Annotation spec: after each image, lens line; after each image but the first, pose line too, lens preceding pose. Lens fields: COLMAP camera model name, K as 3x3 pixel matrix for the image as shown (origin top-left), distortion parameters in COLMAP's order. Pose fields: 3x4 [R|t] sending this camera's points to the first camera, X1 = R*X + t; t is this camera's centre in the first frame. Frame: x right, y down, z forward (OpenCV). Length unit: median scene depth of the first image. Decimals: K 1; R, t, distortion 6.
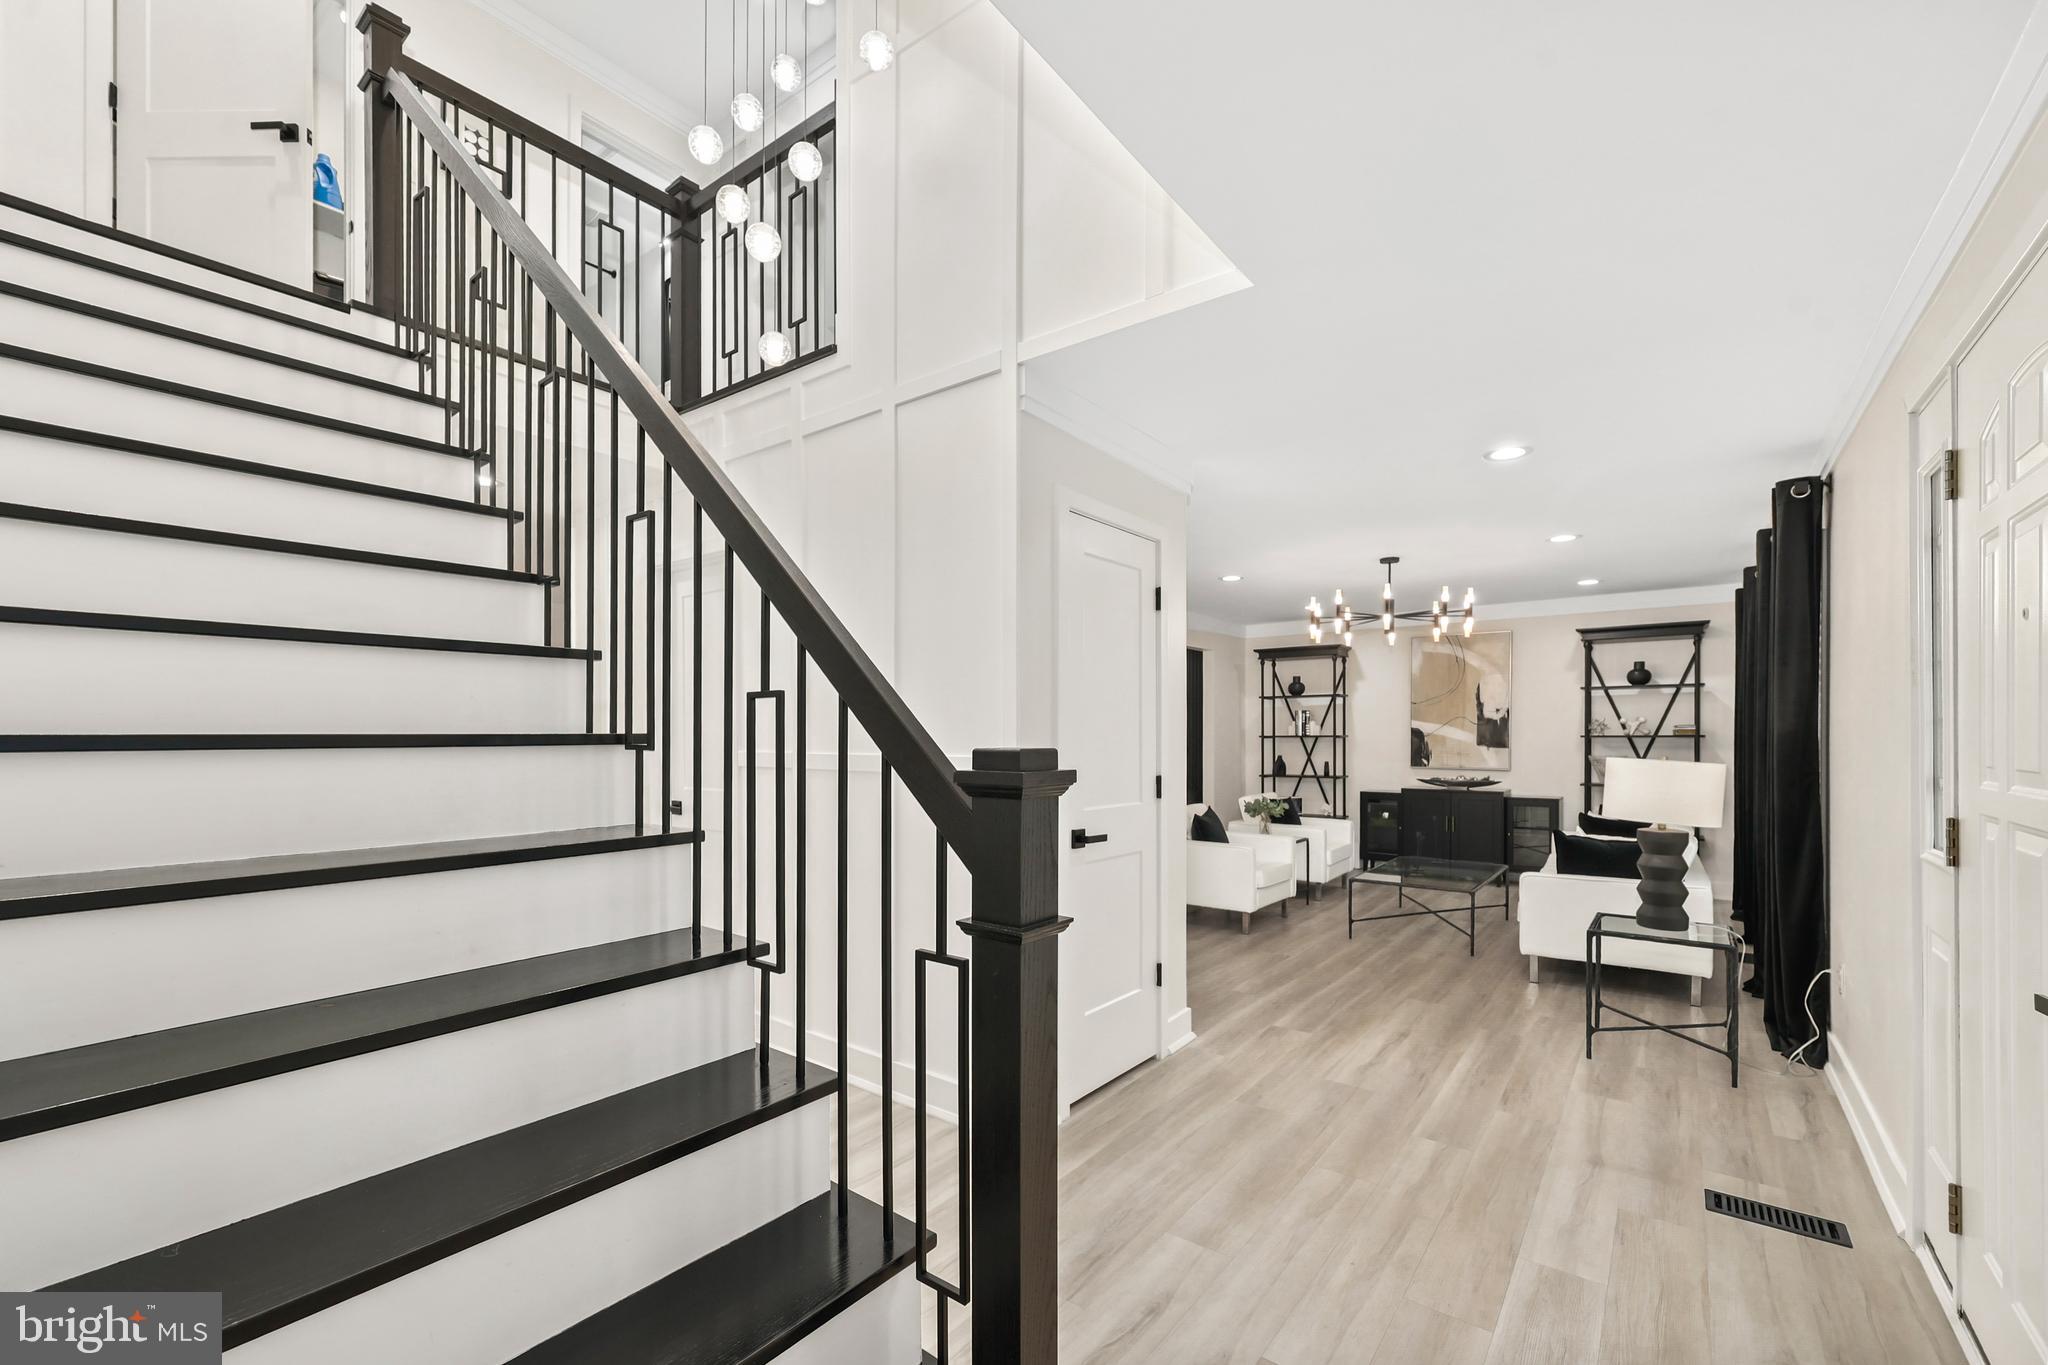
lens RADIAL K [[845.5, 0, 1019.8], [0, 845.5, 742.1], [0, 0, 1]] dist [0.001411, 0.000041]
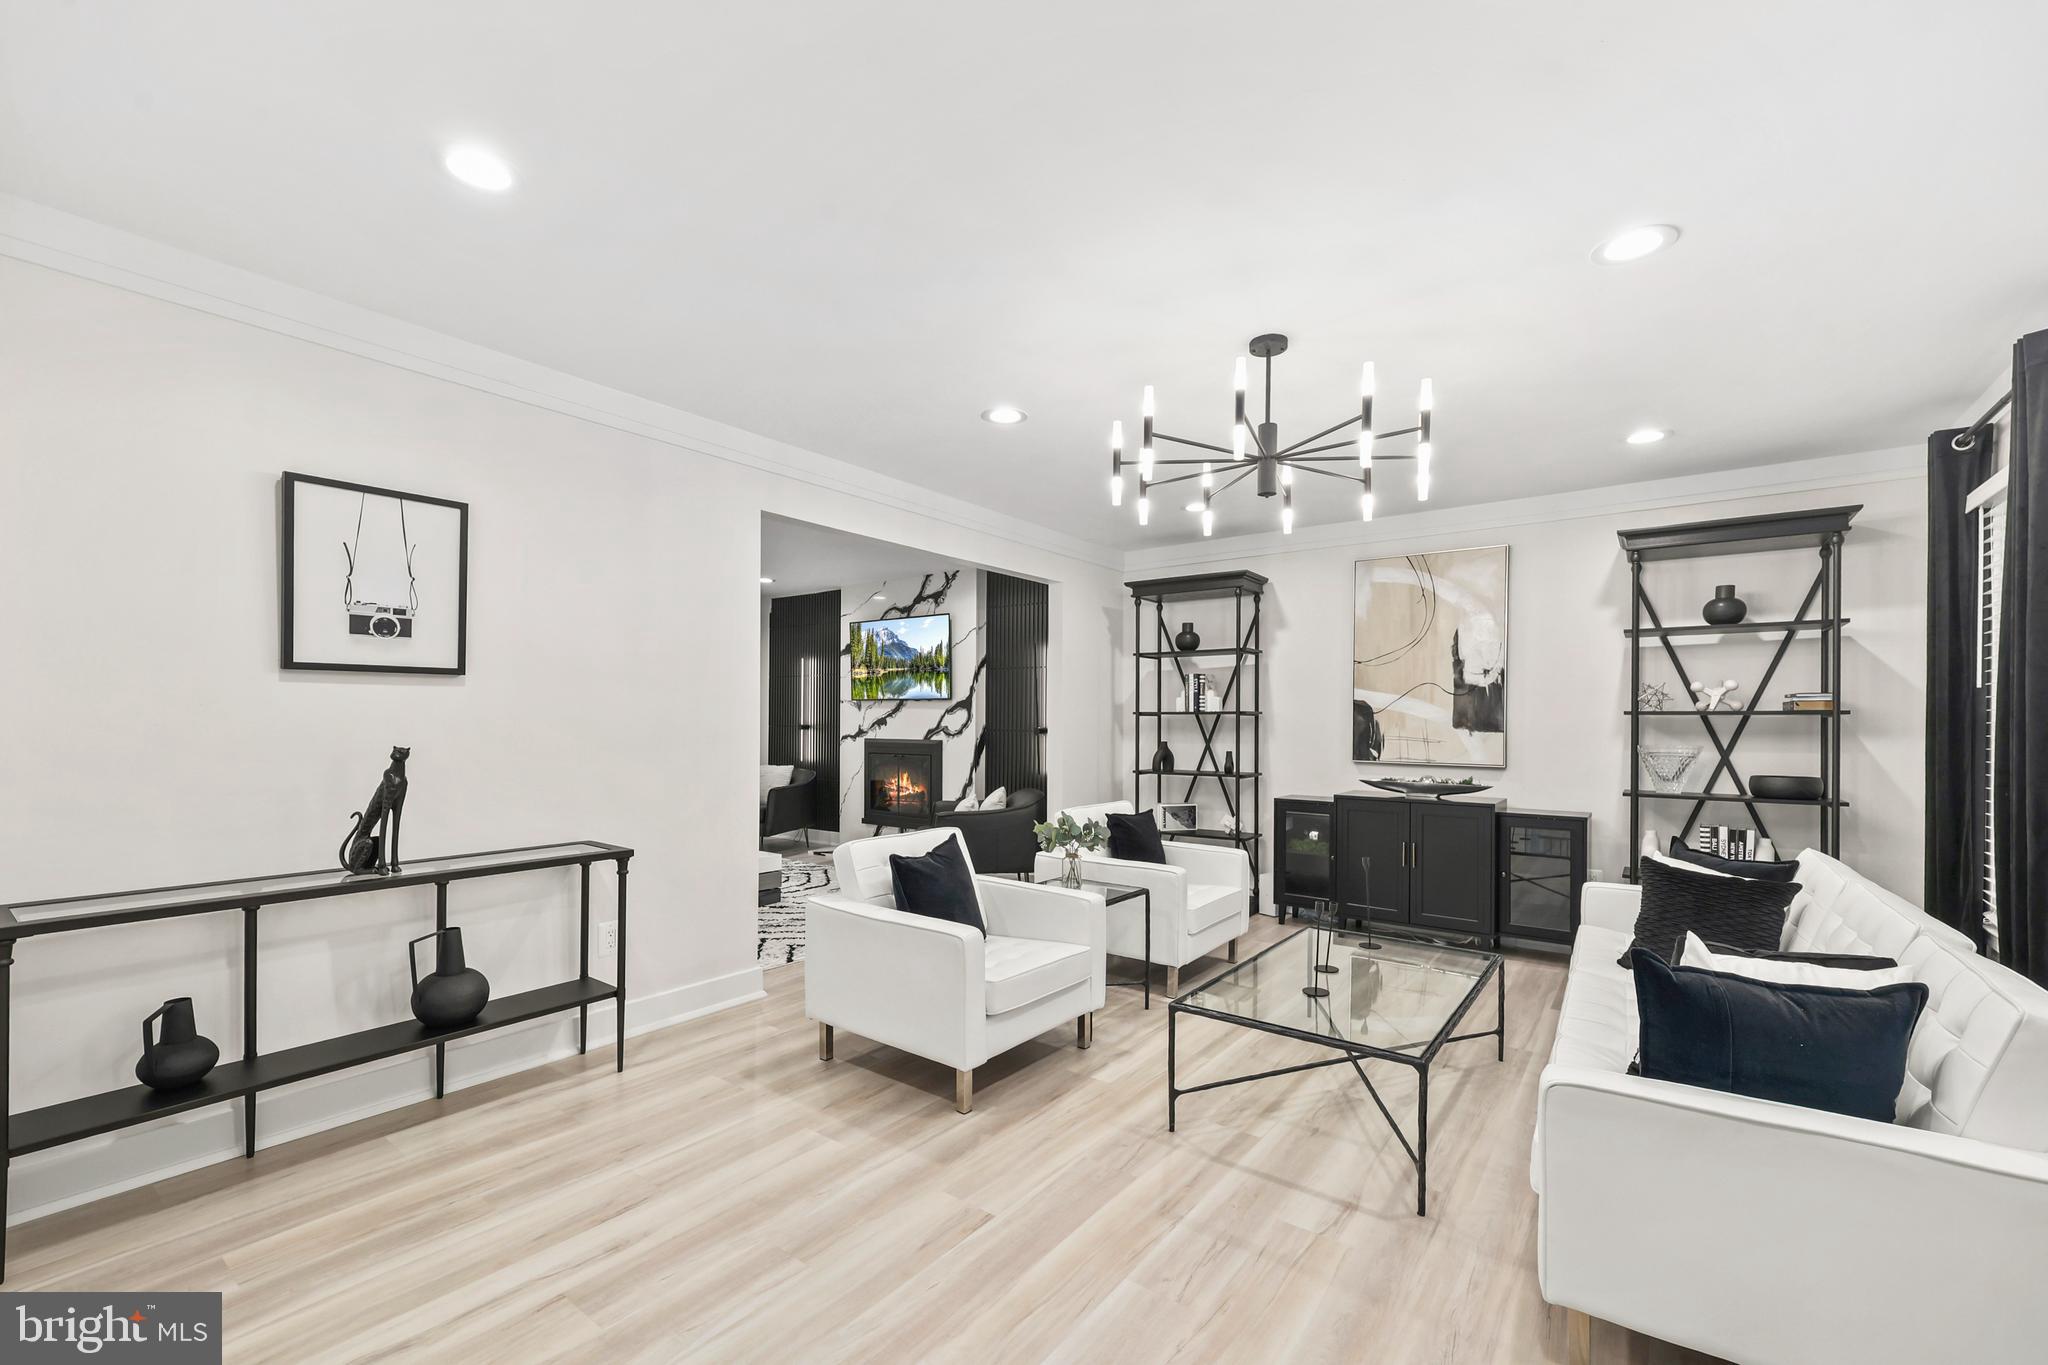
lens RADIAL K [[843.8, 0, 1028.3], [0, 843.8, 723.5], [0, 0, 1]] dist [0.000195, 0.000031]
pose [[0.999884, 0.006104, 0.013954, 0.234242], [-0.006055, 0.999975, -0.003614, 0.005376], [-0.013976, 0.003529, 0.999896, 0.409436]]
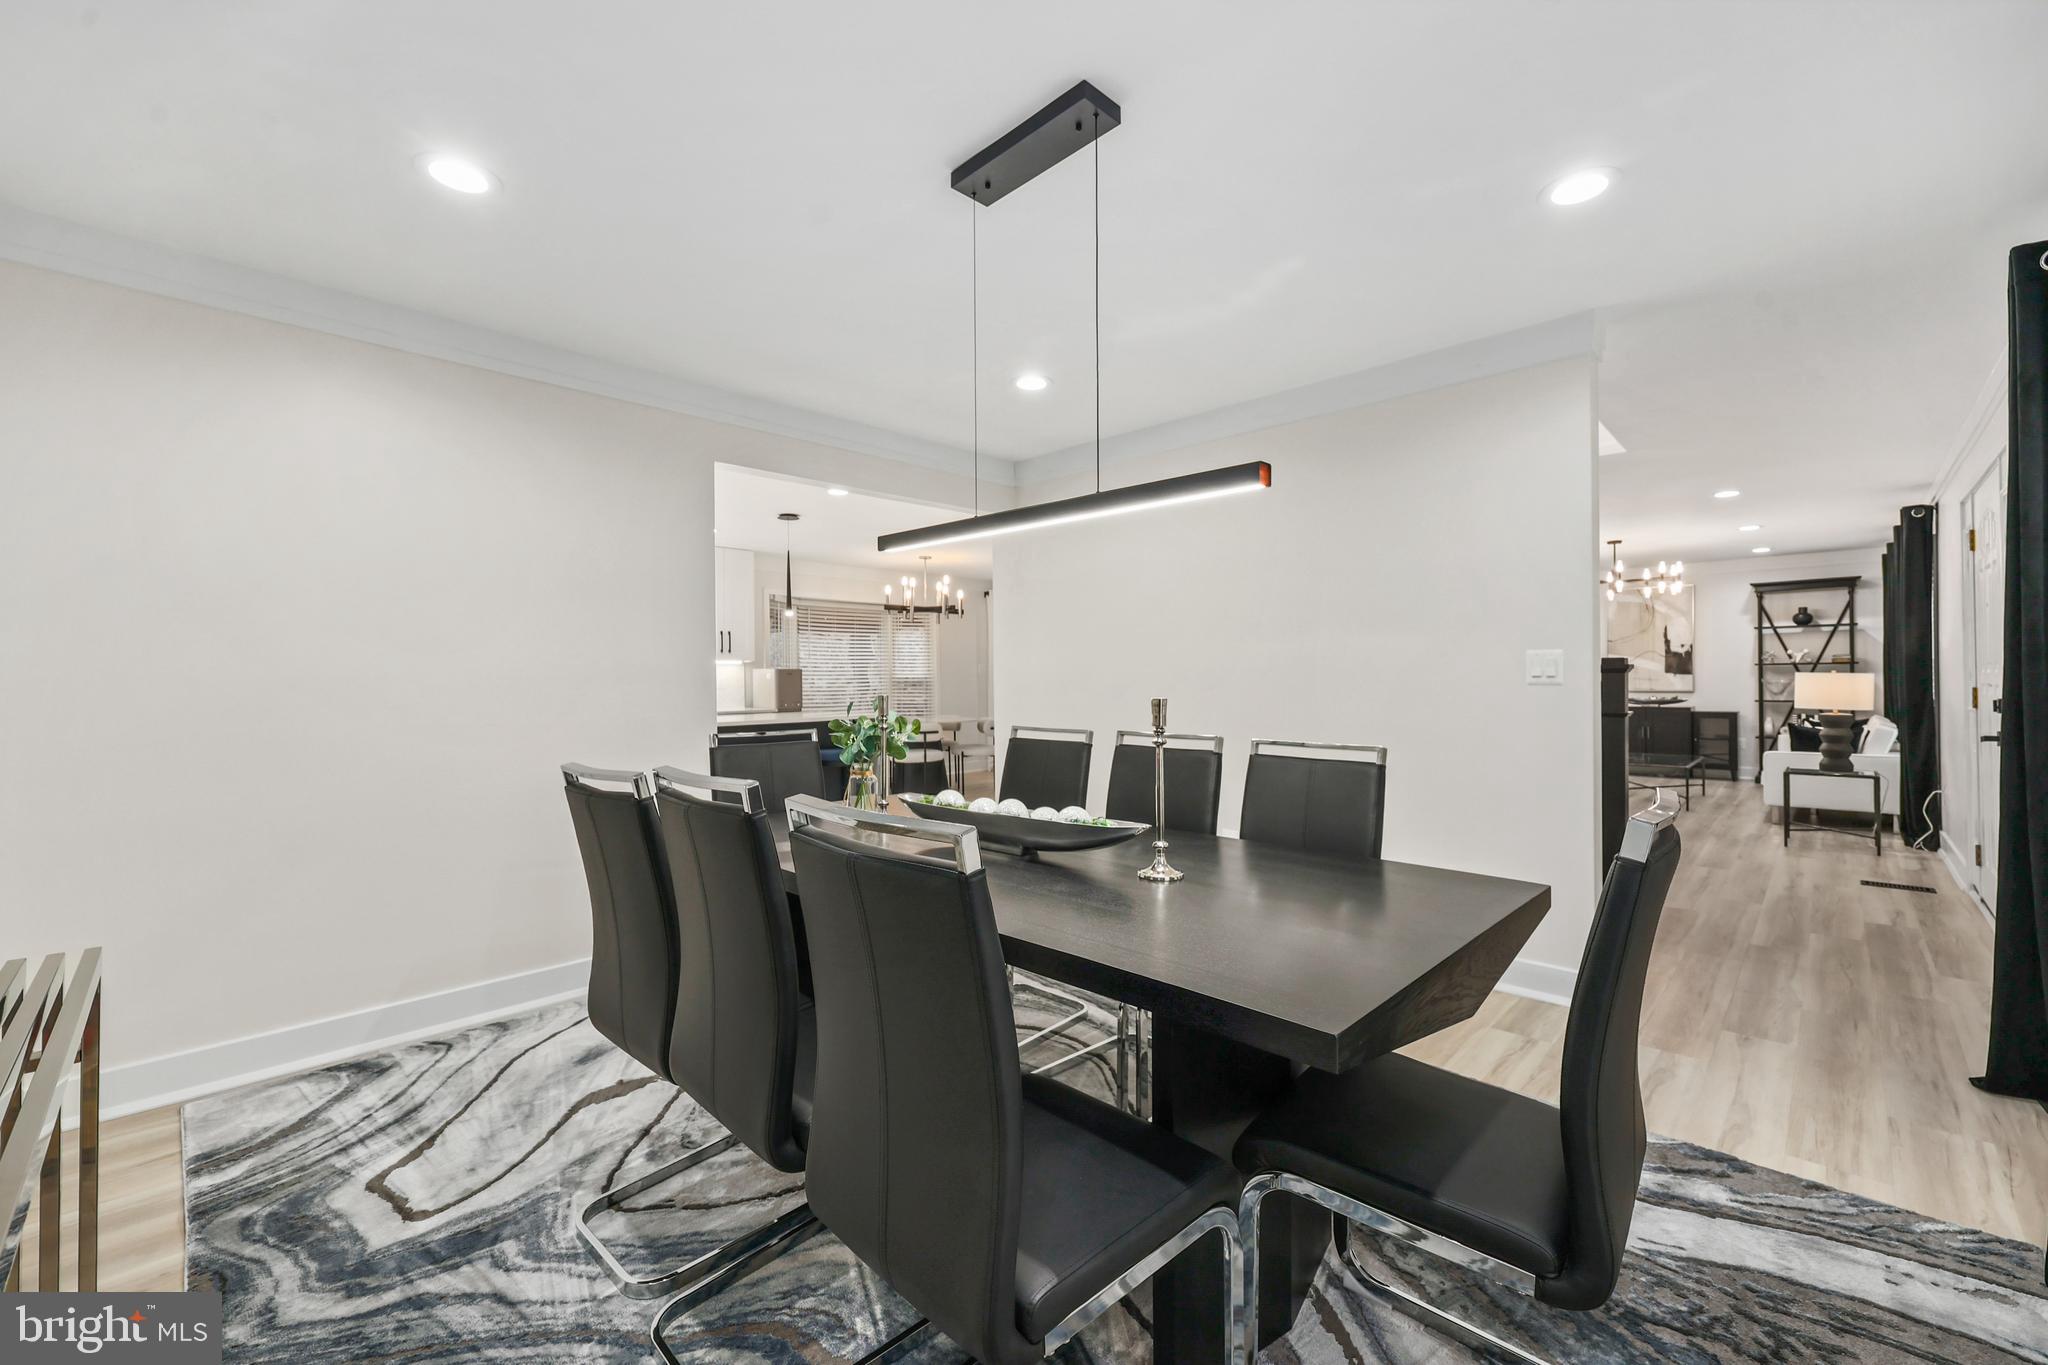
lens RADIAL K [[823.9, 0, 1024.1], [0, 823.9, 678.4], [0, 0, 1]] dist [0.000387, 0.000064]
pose [[0.993707, -0.008395, -0.111695, -0.324024], [0.007598, 0.999943, -0.007557, 0.015813], [0.111752, 0.006660, 0.993714, -0.402325]]
